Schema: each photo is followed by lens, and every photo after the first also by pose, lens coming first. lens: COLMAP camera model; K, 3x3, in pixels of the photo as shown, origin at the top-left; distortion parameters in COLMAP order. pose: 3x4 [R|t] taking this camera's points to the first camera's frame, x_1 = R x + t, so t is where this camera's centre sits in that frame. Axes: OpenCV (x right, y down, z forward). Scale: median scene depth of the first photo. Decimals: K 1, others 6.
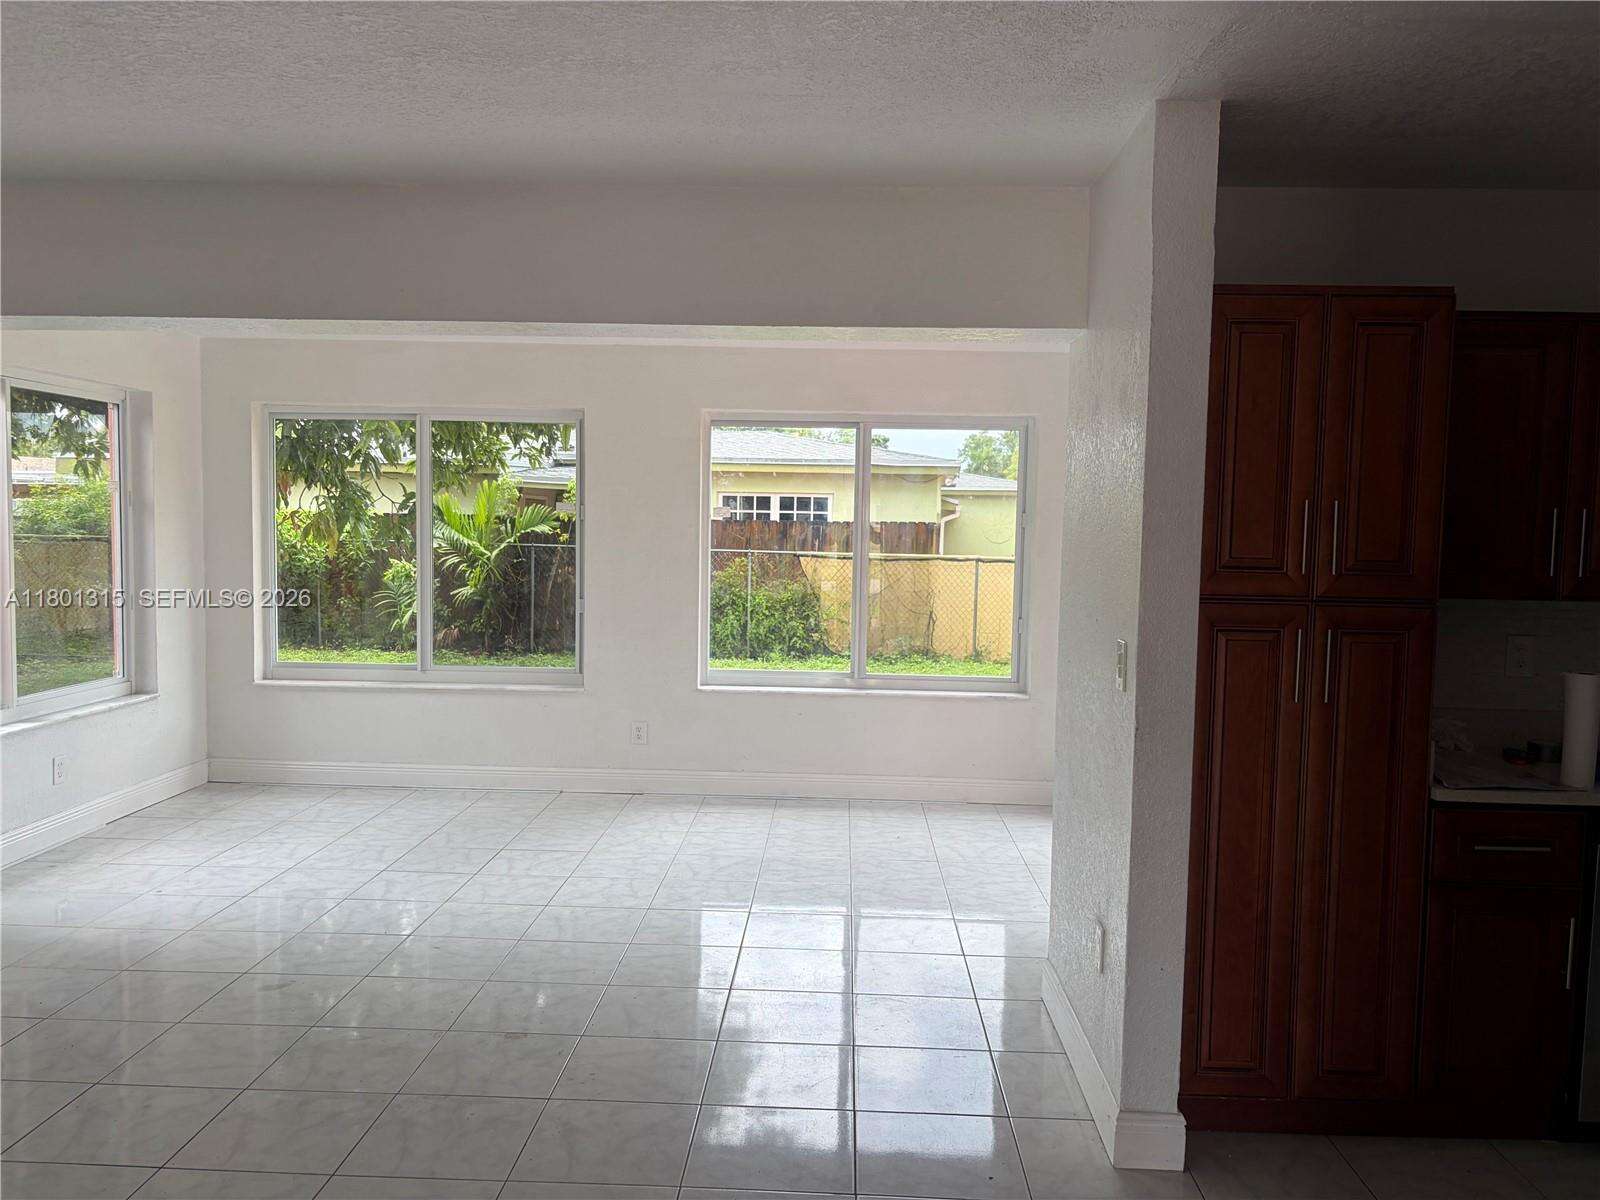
lens RADIAL K [[1227.6, 0, 833.1], [0, 1227.6, 628.8], [0, 0, 1]] dist [0.043130, -0.156931]
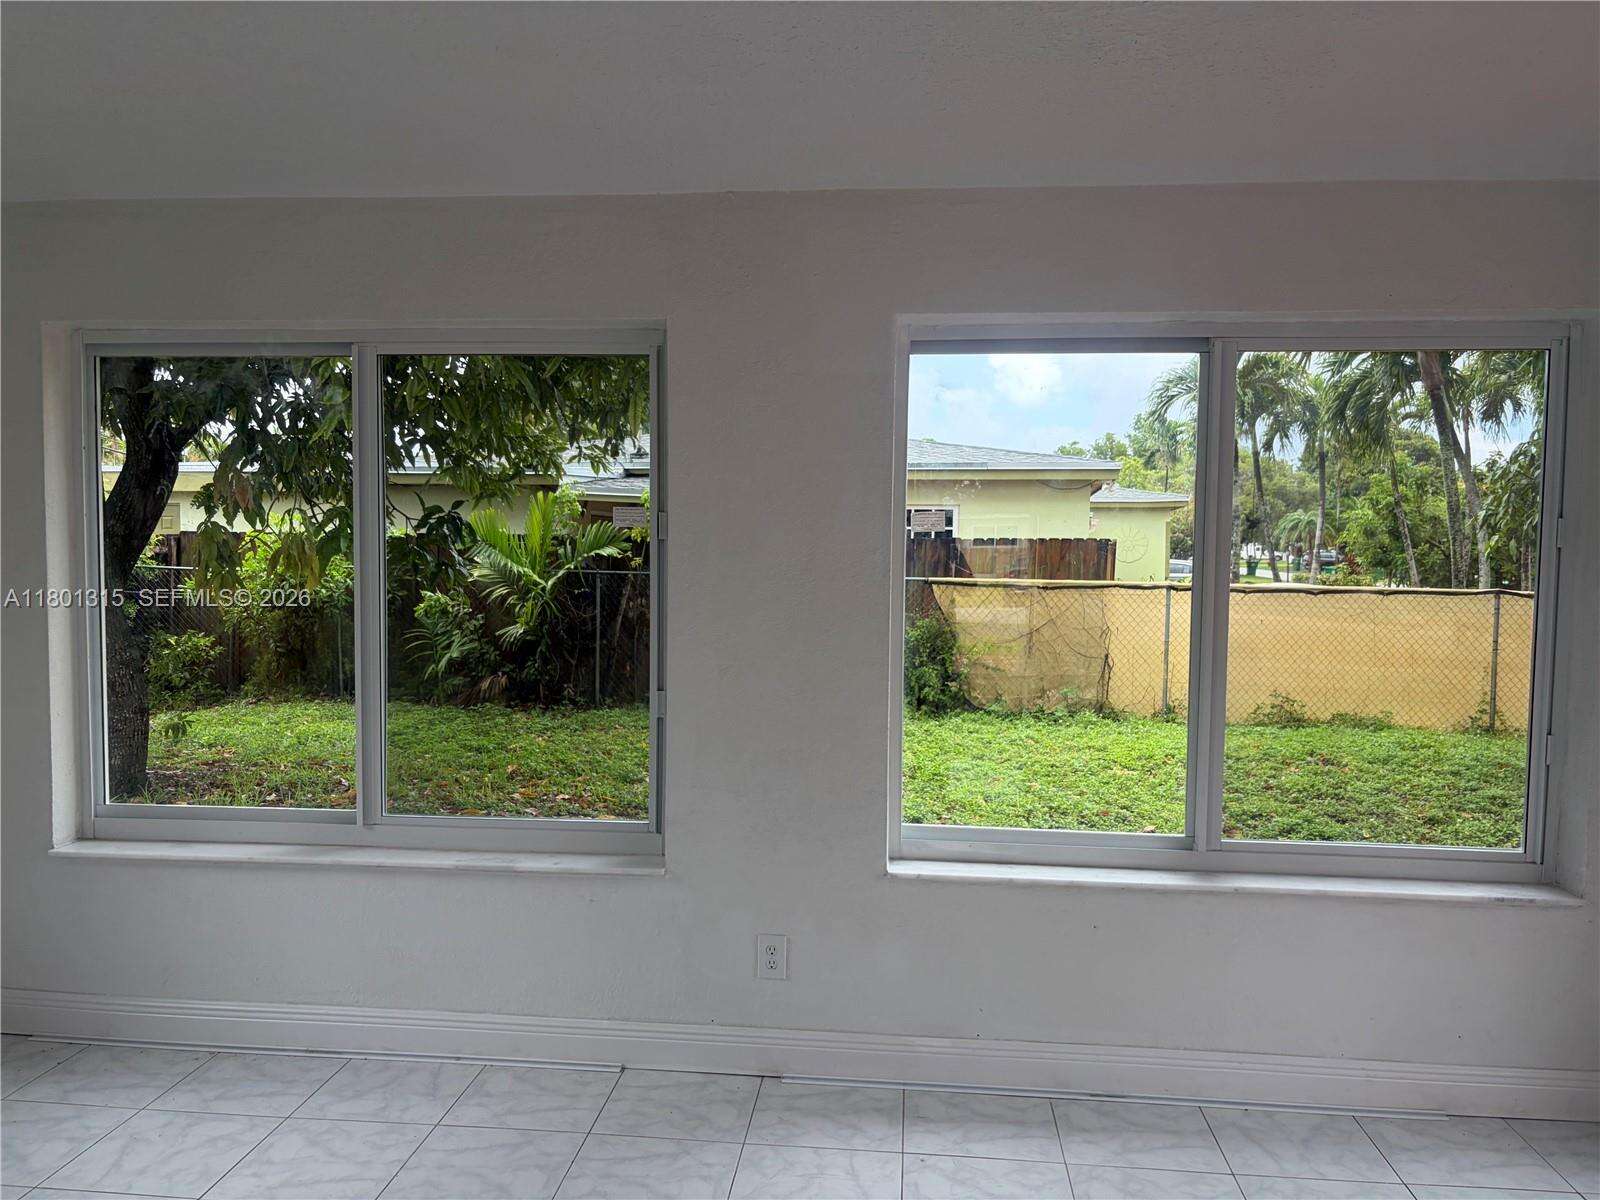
lens RADIAL K [[1226.7, 0, 804.5], [0, 1226.7, 624.3], [0, 0, 1]] dist [0.050977, -0.060329]
pose [[0.996683, -0.003708, -0.081298, -0.045440], [0.002227, 0.999830, -0.018301, -0.019283], [0.081352, 0.018059, 0.996522, 0.217061]]
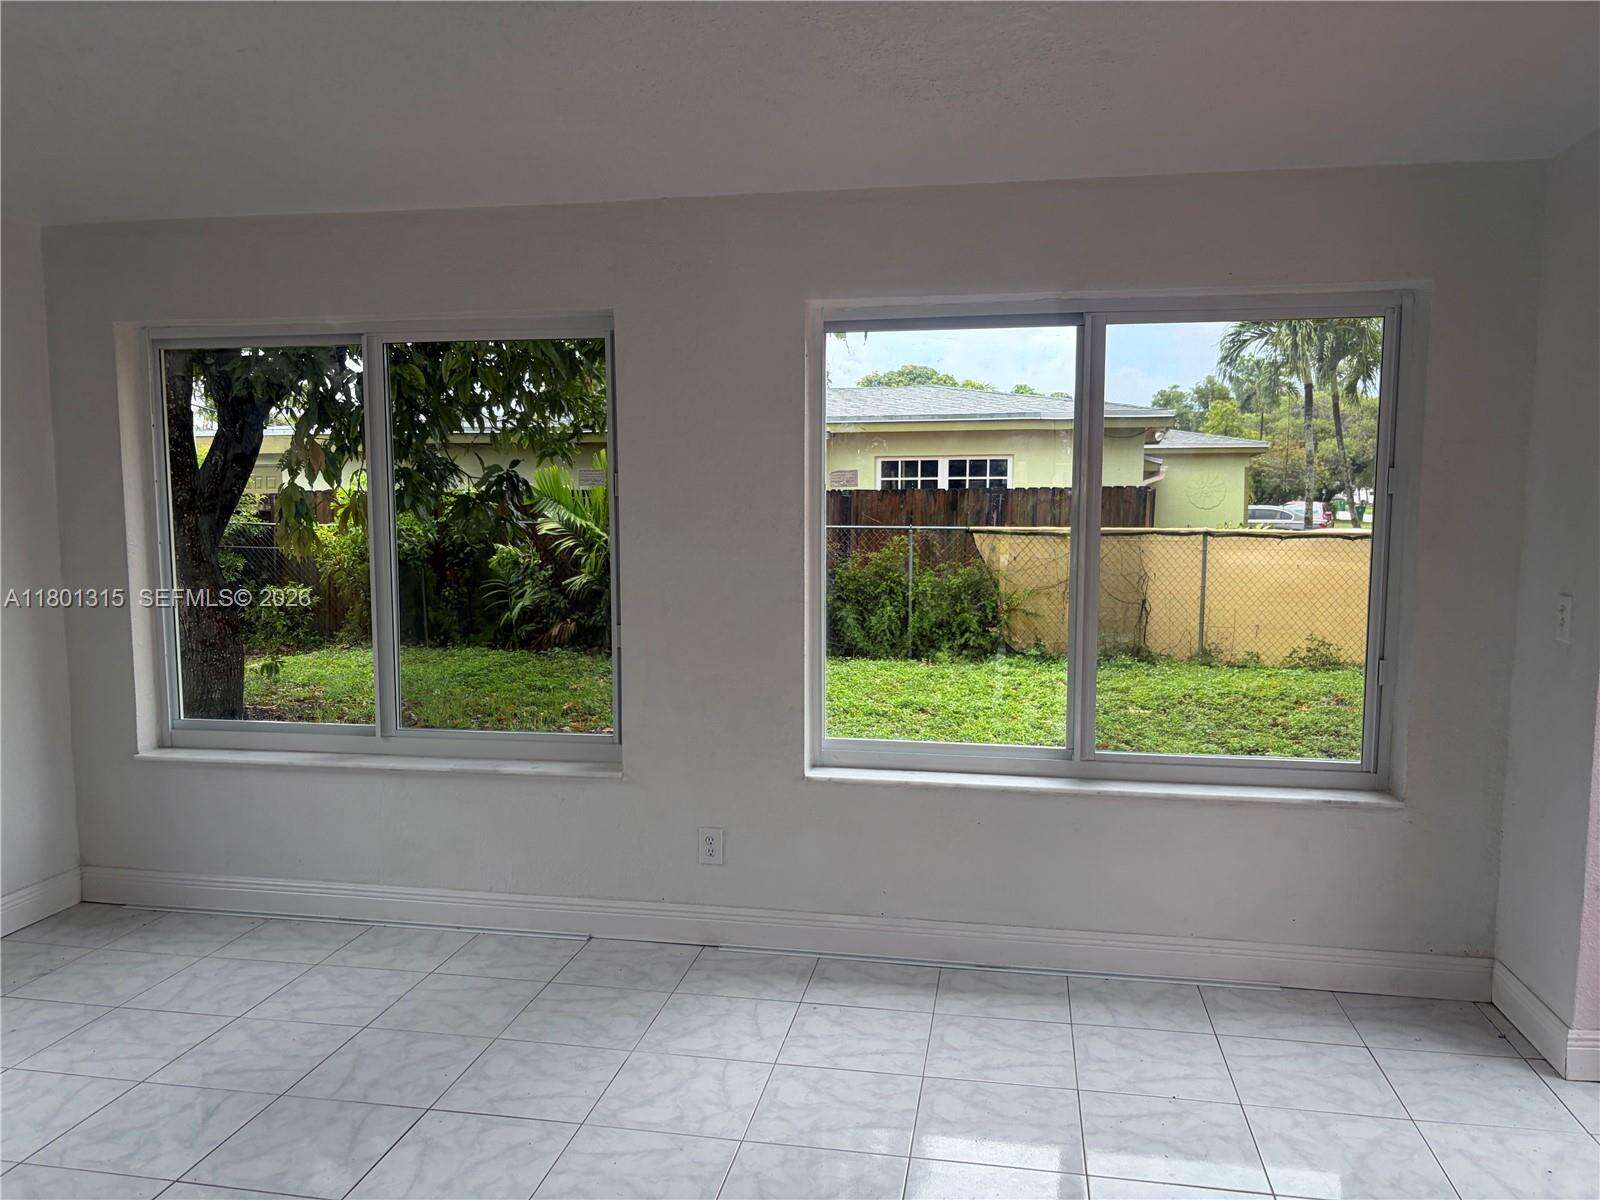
lens RADIAL K [[1225.4, 0, 793.4], [0, 1225.4, 622.8], [0, 0, 1]] dist [0.042477, -0.058986]
pose [[0.985264, -0.003471, -0.171008, -0.006190], [0.006959, 0.999780, 0.019799, -0.016519], [0.170901, -0.020697, 0.985071, 0.183157]]
